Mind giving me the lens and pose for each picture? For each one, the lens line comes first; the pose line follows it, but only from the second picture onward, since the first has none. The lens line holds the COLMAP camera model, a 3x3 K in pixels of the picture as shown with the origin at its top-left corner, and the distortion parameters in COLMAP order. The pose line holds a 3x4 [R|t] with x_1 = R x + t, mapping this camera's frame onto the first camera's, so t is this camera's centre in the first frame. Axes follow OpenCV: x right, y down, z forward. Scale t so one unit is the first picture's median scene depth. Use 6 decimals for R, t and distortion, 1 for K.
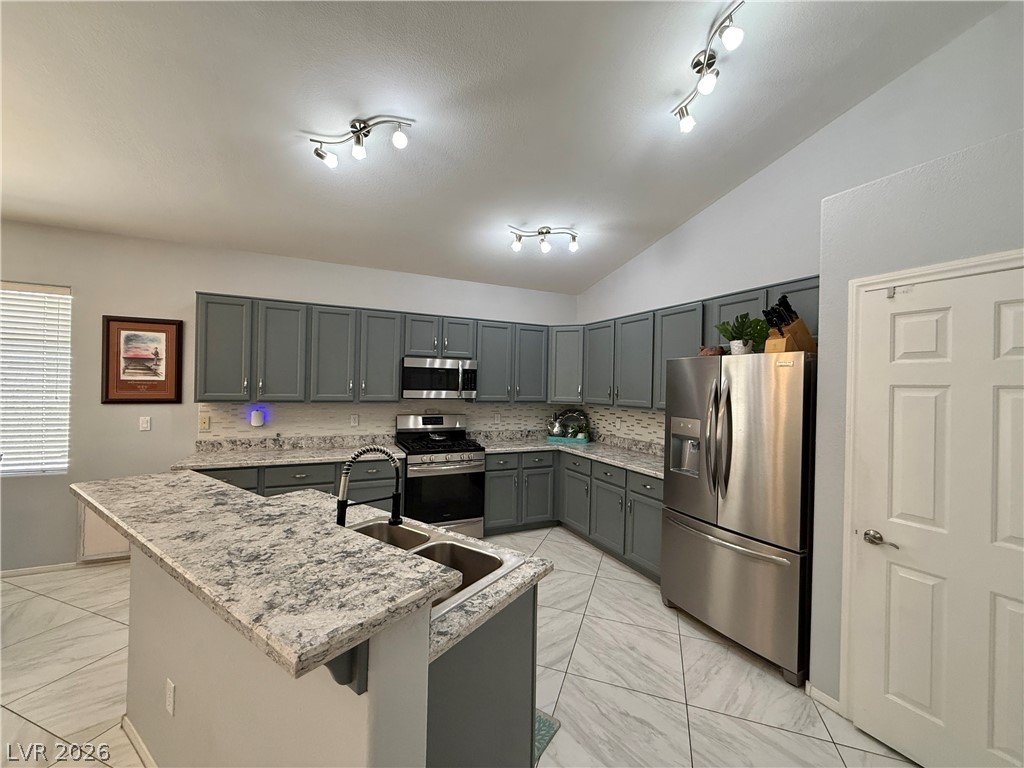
lens RADIAL K [[409.0, 0, 509.1], [0, 409.0, 384.9], [0, 0, 1]] dist [0.000368, -0.000165]
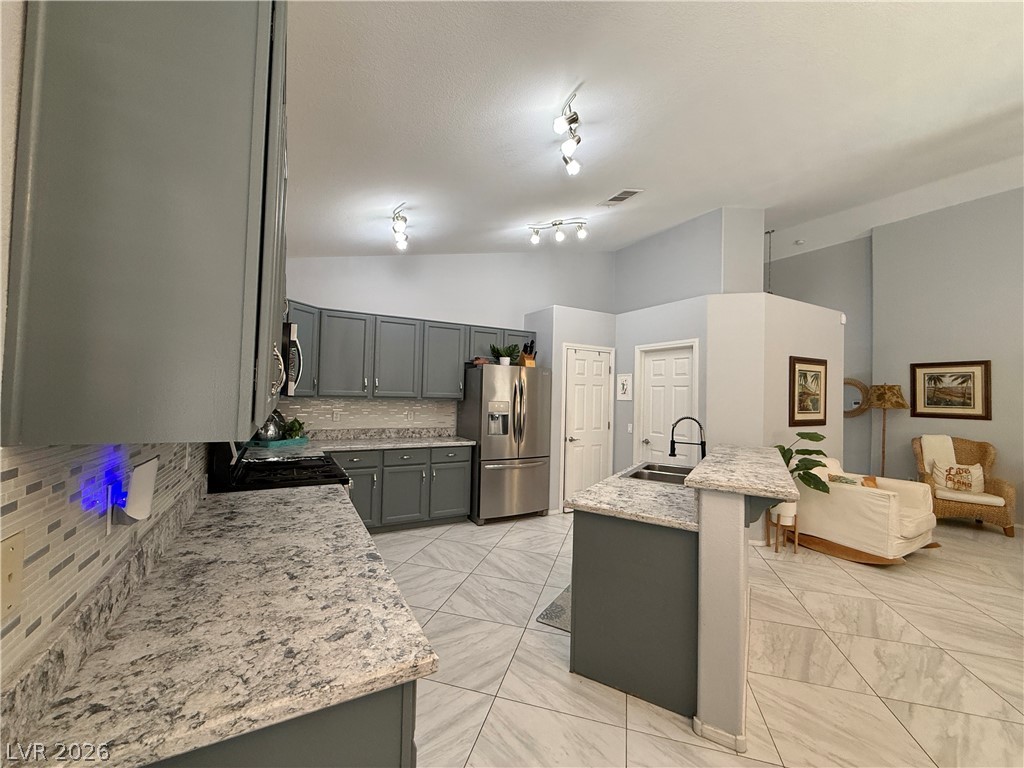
lens RADIAL K [[409.0, 0, 509.1], [0, 409.0, 384.9], [0, 0, 1]] dist [0.000368, -0.000165]
pose [[-0.063064, -0.002650, 0.998006, -0.843555], [-0.029488, 0.999565, 0.000791, 0.007896], [-0.997574, -0.029380, -0.063114, 0.741811]]
